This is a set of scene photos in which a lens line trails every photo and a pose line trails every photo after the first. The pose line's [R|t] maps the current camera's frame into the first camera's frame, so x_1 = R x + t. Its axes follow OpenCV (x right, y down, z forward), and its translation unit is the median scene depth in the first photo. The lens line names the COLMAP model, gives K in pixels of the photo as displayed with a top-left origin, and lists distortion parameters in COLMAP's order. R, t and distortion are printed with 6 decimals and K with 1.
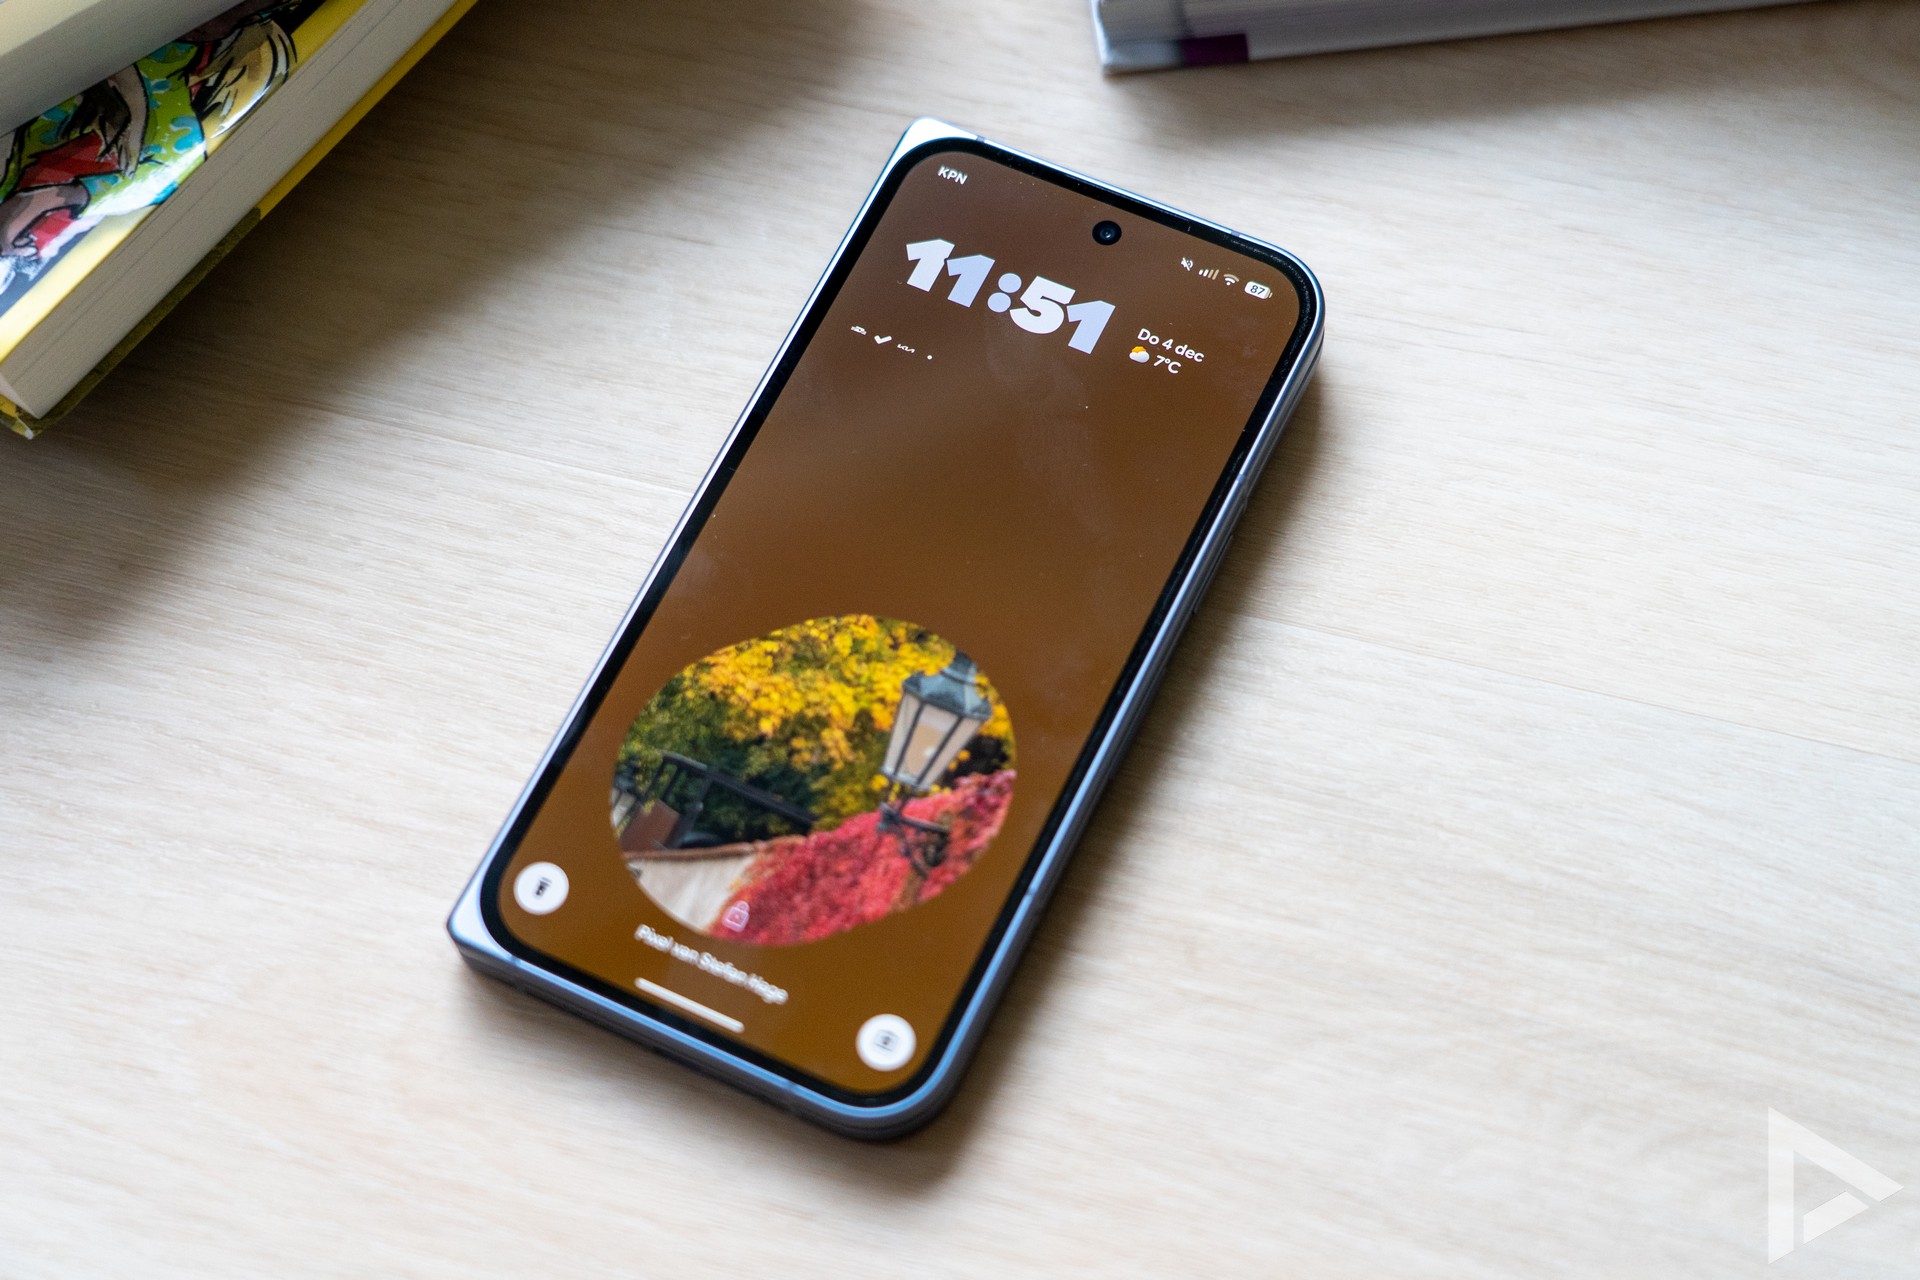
lens RADIAL K [[3258.1, 0, 960.0], [0, 3258.1, 640.0], [0, 0, 1]] dist [0.029213, 0.037986]
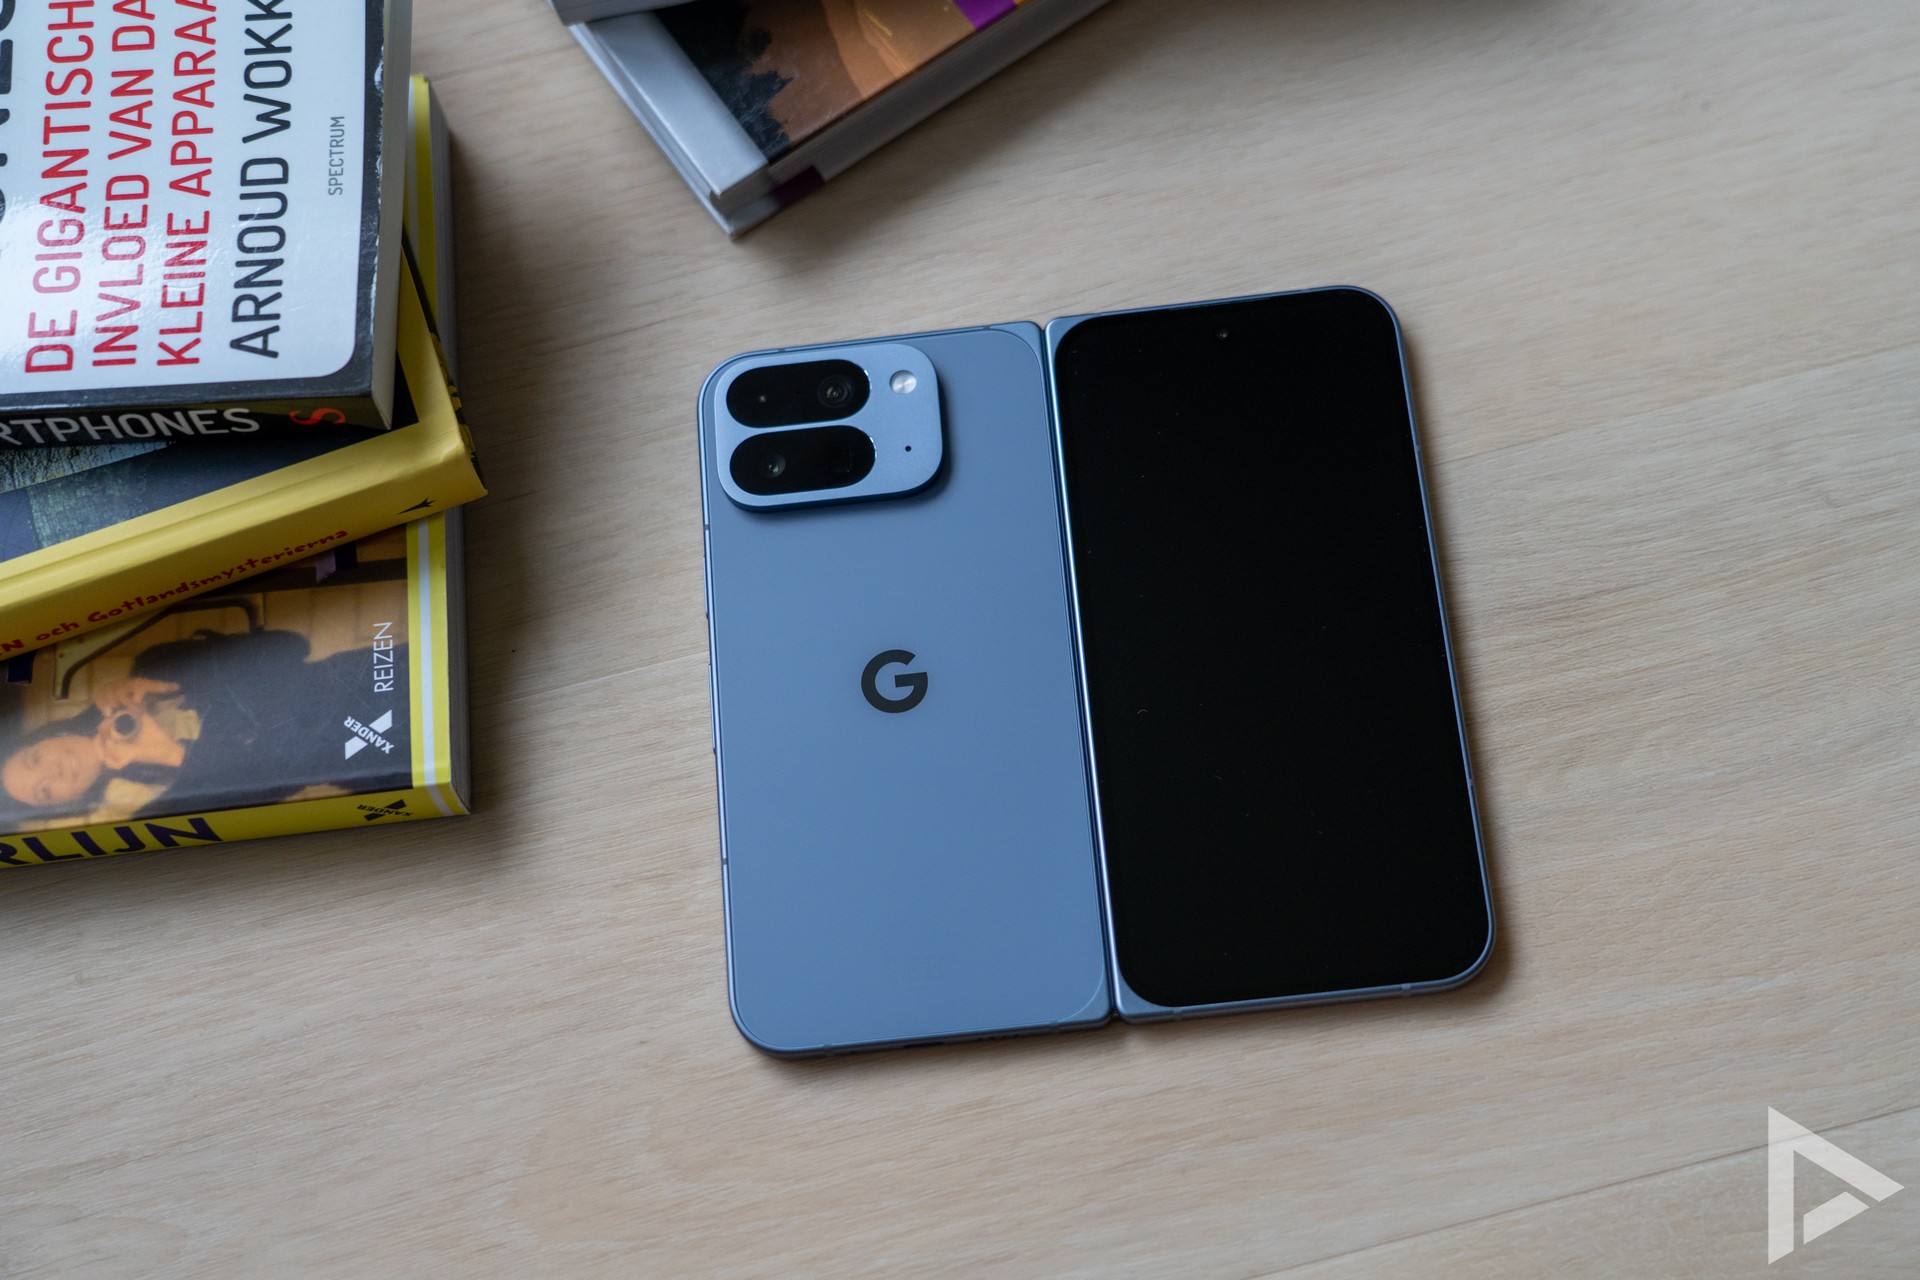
lens RADIAL K [[2994.9, 0, 972.2], [0, 2994.9, 644.8], [0, 0, 1]] dist [0.030045, 0.017743]
pose [[0.875071, -0.459790, 0.151142, -0.143476], [0.448347, 0.887707, 0.104695, -0.123835], [-0.182307, -0.023851, 0.982952, -0.235338]]
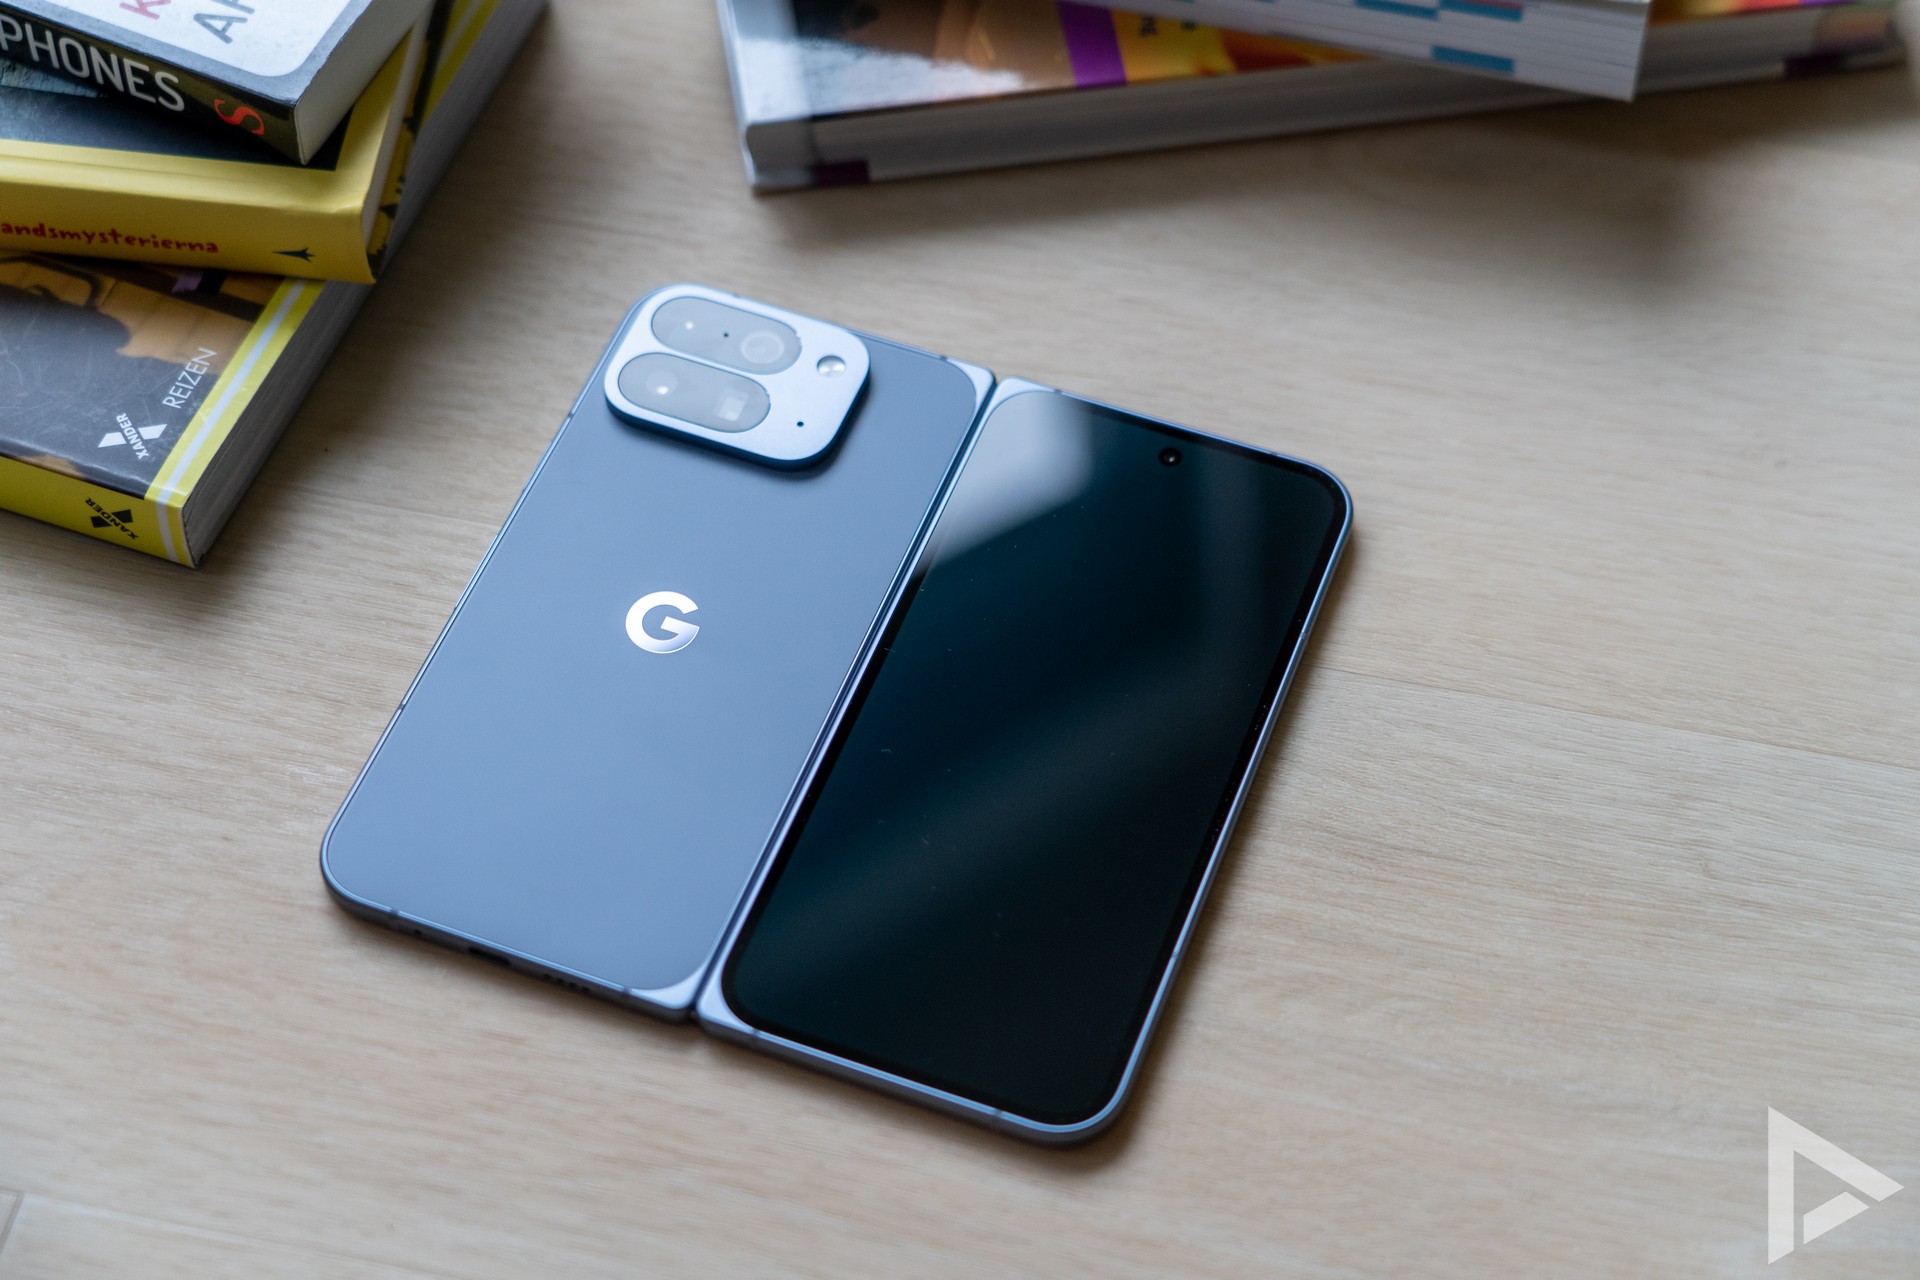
lens RADIAL K [[3519.8, 0, 960.0], [0, 3519.8, 640.0], [0, 0, 1]] dist [0.051012, -0.068294]
pose [[0.997307, -0.023356, 0.069524, 0.028671], [0.033042, 0.989371, -0.141607, 0.204794], [-0.065478, 0.143522, 0.987479, -0.328108]]
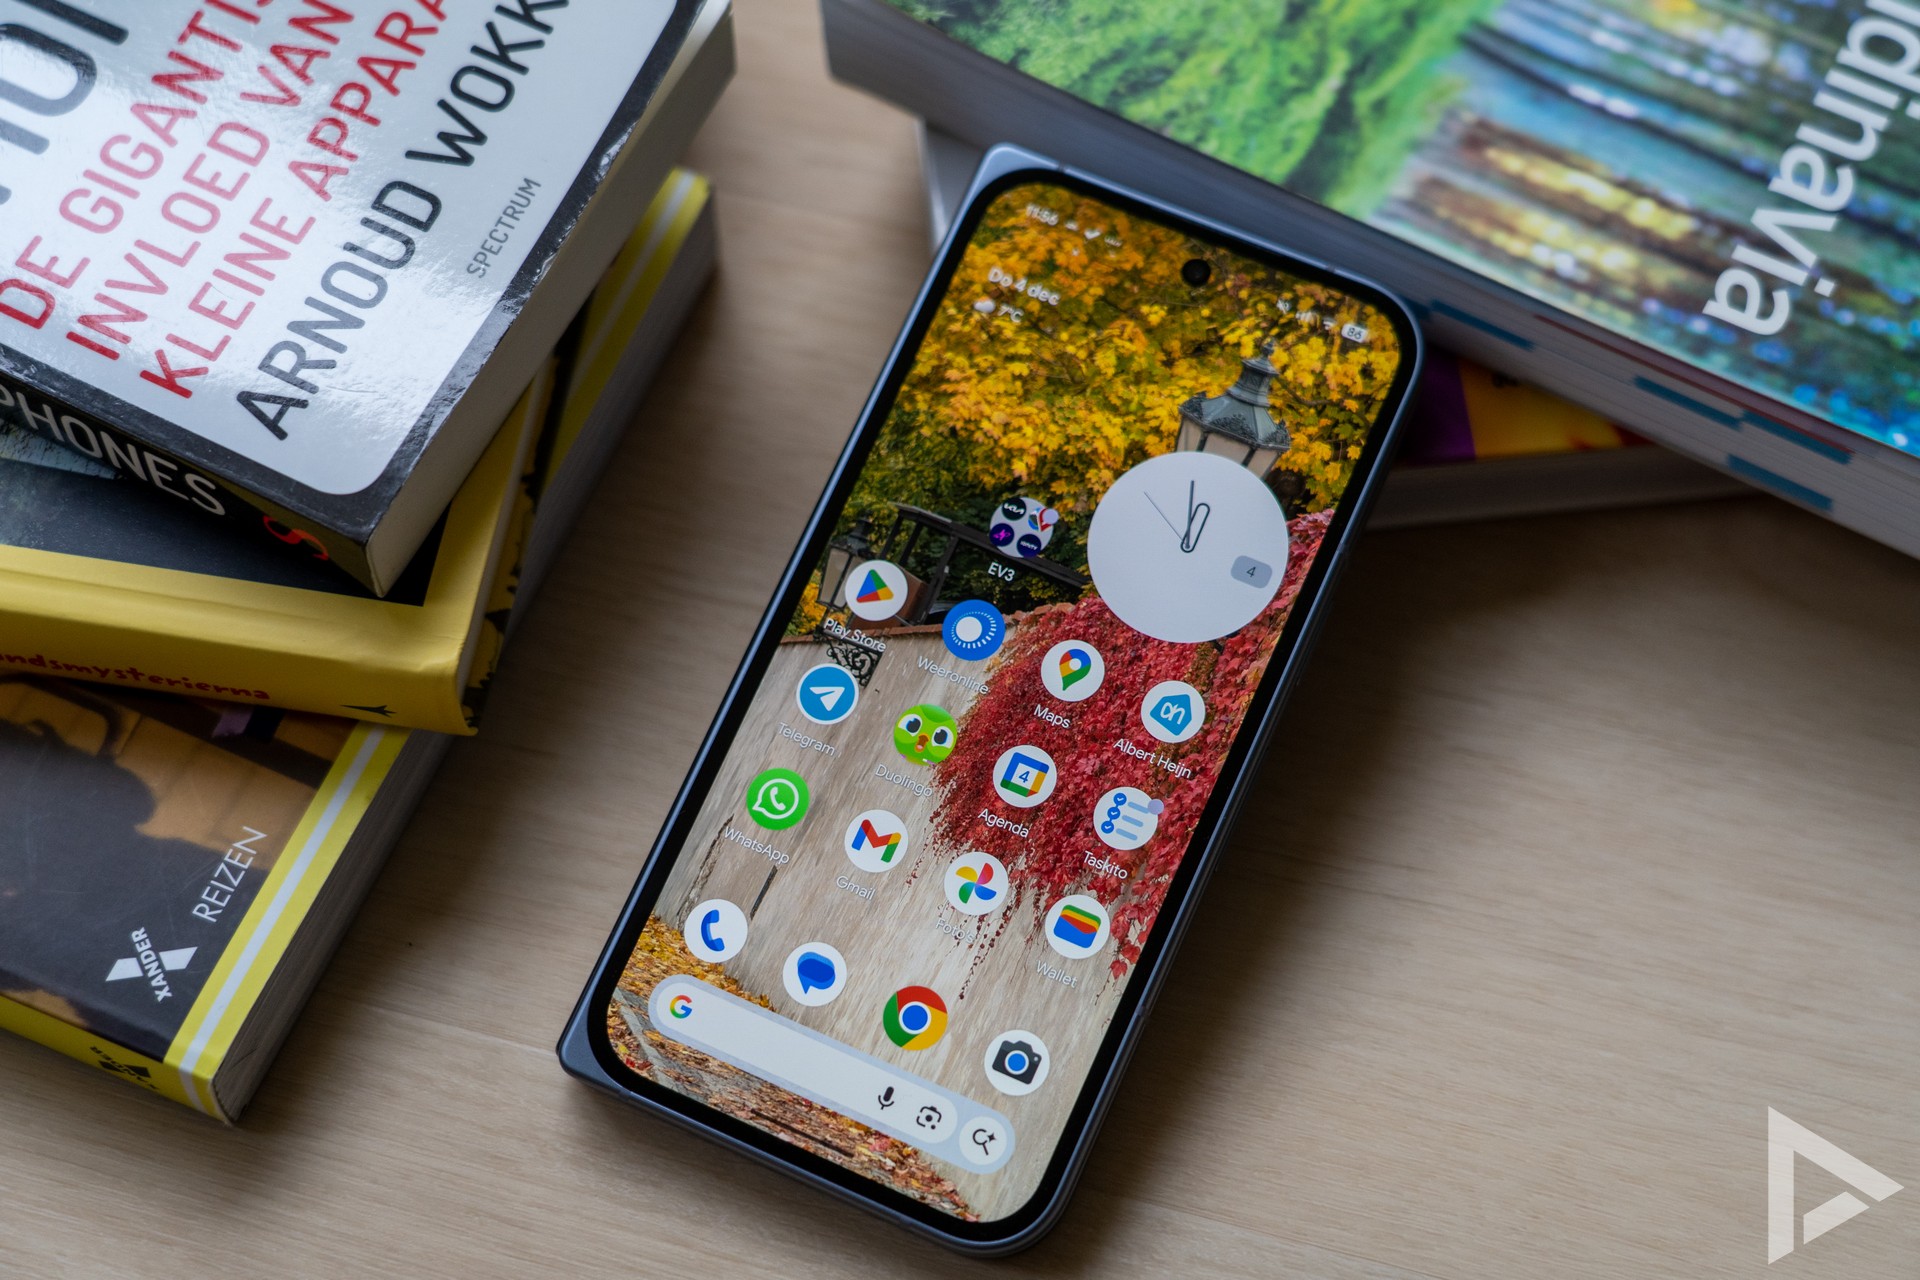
lens RADIAL K [[3258.1, 0, 960.0], [0, 3258.1, 640.0], [0, 0, 1]] dist [0.029213, 0.037986]
pose [[0.999717, 0.007249, 0.022657, 0.021174], [-0.007308, 0.999970, 0.002543, -0.171611], [-0.022638, -0.002708, 0.999740, 0.060906]]
